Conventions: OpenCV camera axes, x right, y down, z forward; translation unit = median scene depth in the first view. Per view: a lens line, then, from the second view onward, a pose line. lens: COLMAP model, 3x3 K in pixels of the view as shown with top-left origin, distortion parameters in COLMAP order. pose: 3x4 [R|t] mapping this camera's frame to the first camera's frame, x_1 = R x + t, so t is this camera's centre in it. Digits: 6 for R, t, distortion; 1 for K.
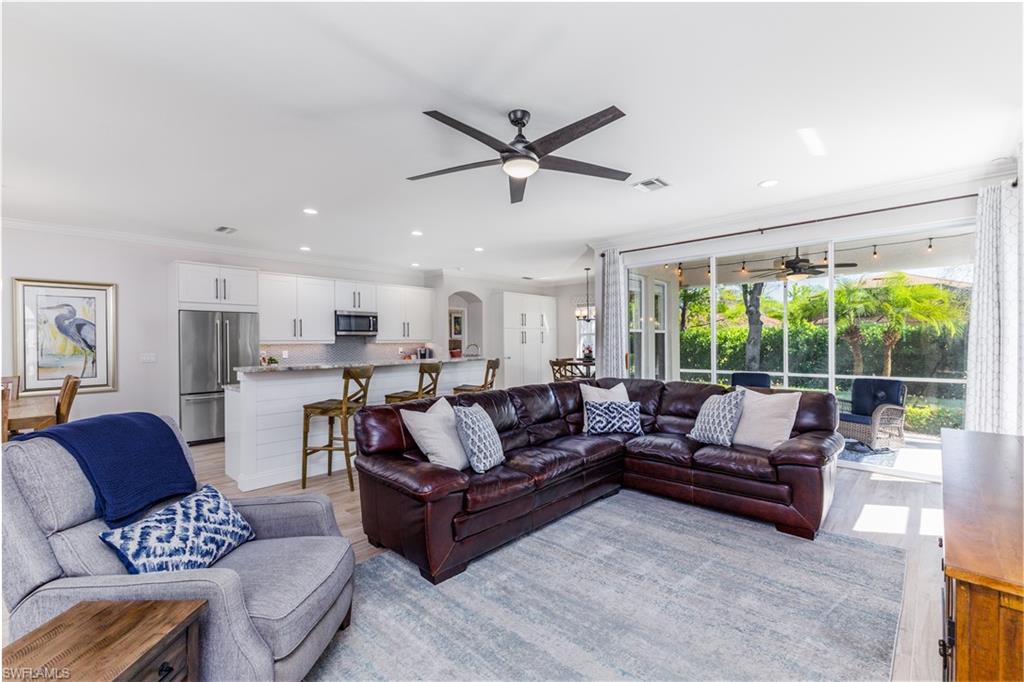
lens RADIAL K [[438.6, 0, 516.0], [0, 438.6, 342.4], [0, 0, 1]] dist [0.015328, -0.005146]
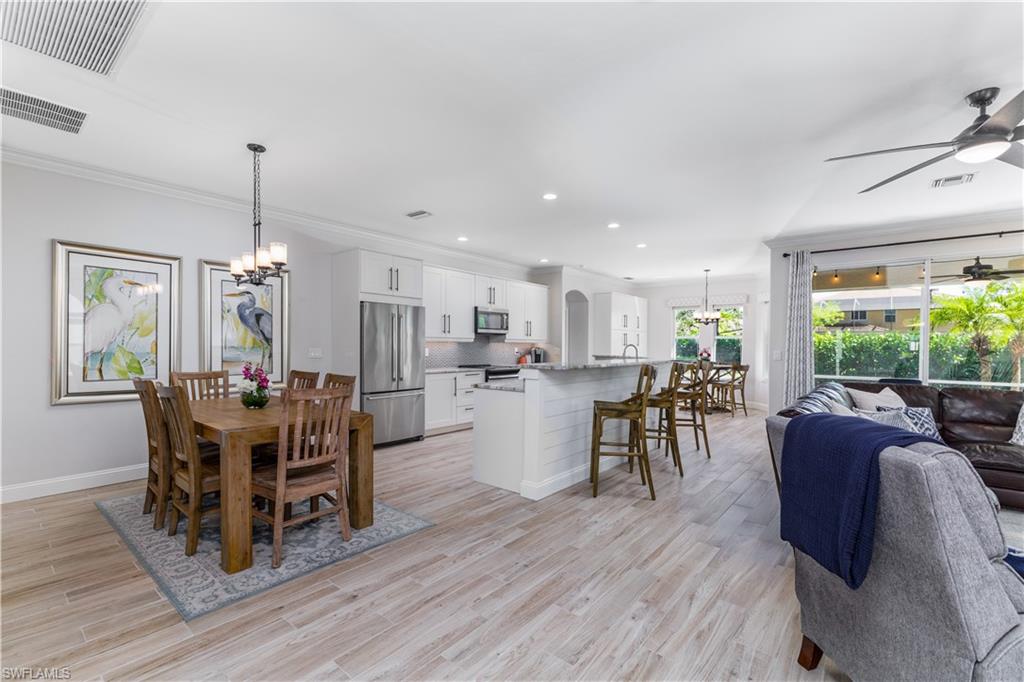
lens RADIAL K [[444.0, 0, 513.9], [0, 444.0, 347.5], [0, 0, 1]] dist [0.004630, -0.000199]
pose [[0.997928, 0.018412, 0.061647, -0.474191], [-0.018632, 0.999822, 0.002987, 0.012899], [-0.061581, -0.004130, 0.998094, 0.060902]]
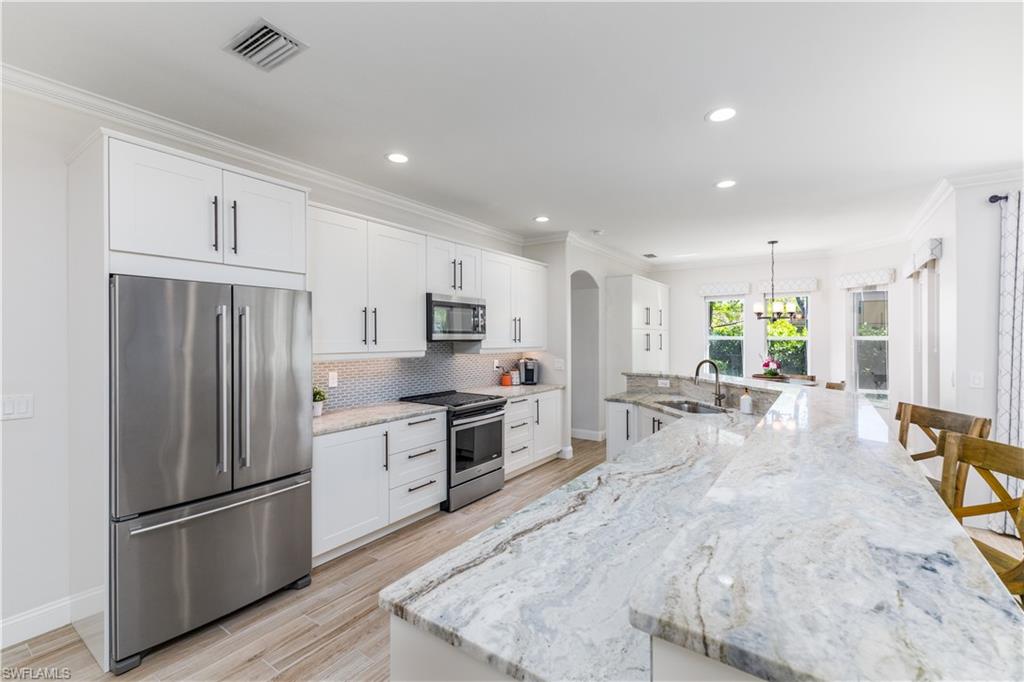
lens RADIAL K [[444.4, 0, 515.8], [0, 444.4, 337.3], [0, 0, 1]] dist [0.020024, -0.004661]
pose [[0.989186, 0.008952, 0.146391, -0.472270], [-0.008456, 0.999956, -0.004013, -0.023395], [-0.146421, 0.002732, 0.989219, 0.570950]]
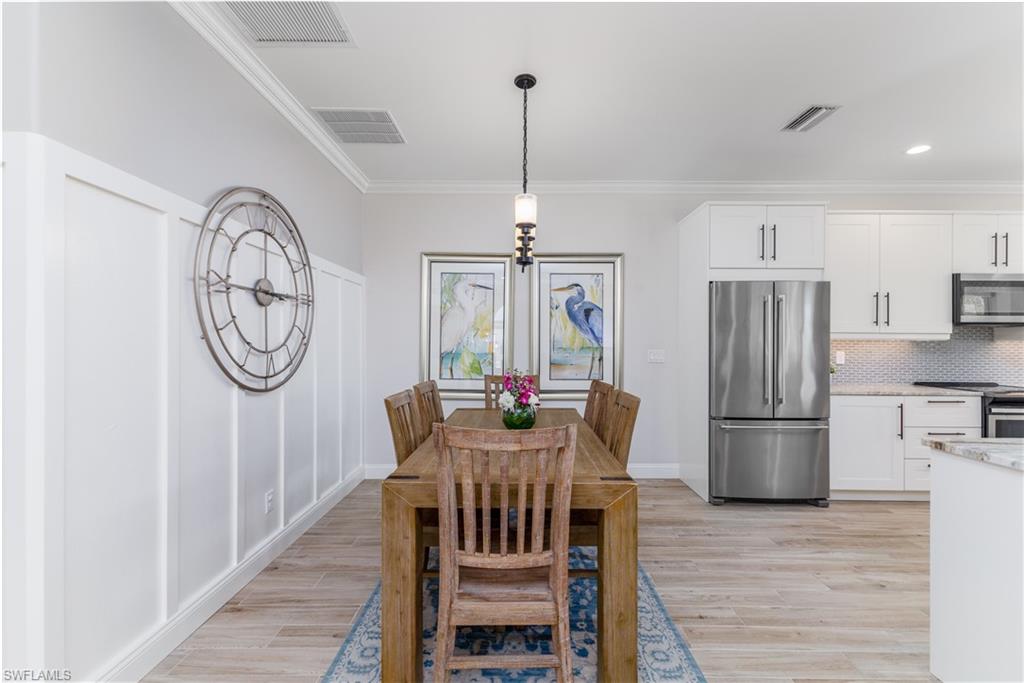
lens RADIAL K [[438.6, 0, 516.0], [0, 438.6, 342.9], [0, 0, 1]] dist [0.015328, -0.005146]
pose [[0.681273, 0.014747, -0.731881, -0.467421], [-0.014264, 0.999875, 0.006870, 0.012170], [0.731891, 0.005759, 0.681397, 0.357990]]
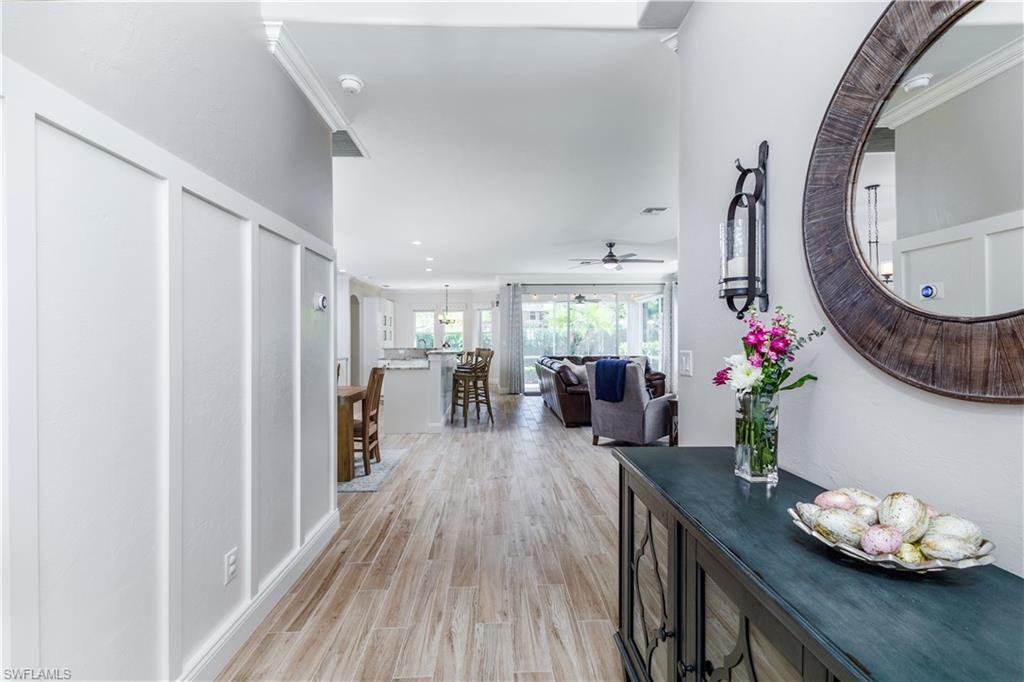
lens RADIAL K [[438.6, 0, 516.0], [0, 438.6, 342.4], [0, 0, 1]] dist [0.015328, -0.005146]
pose [[0.693588, 0.003039, 0.720365, -0.989765], [-0.000468, 0.999993, -0.003768, 0.020660], [-0.720371, 0.002276, 0.693585, -0.146795]]
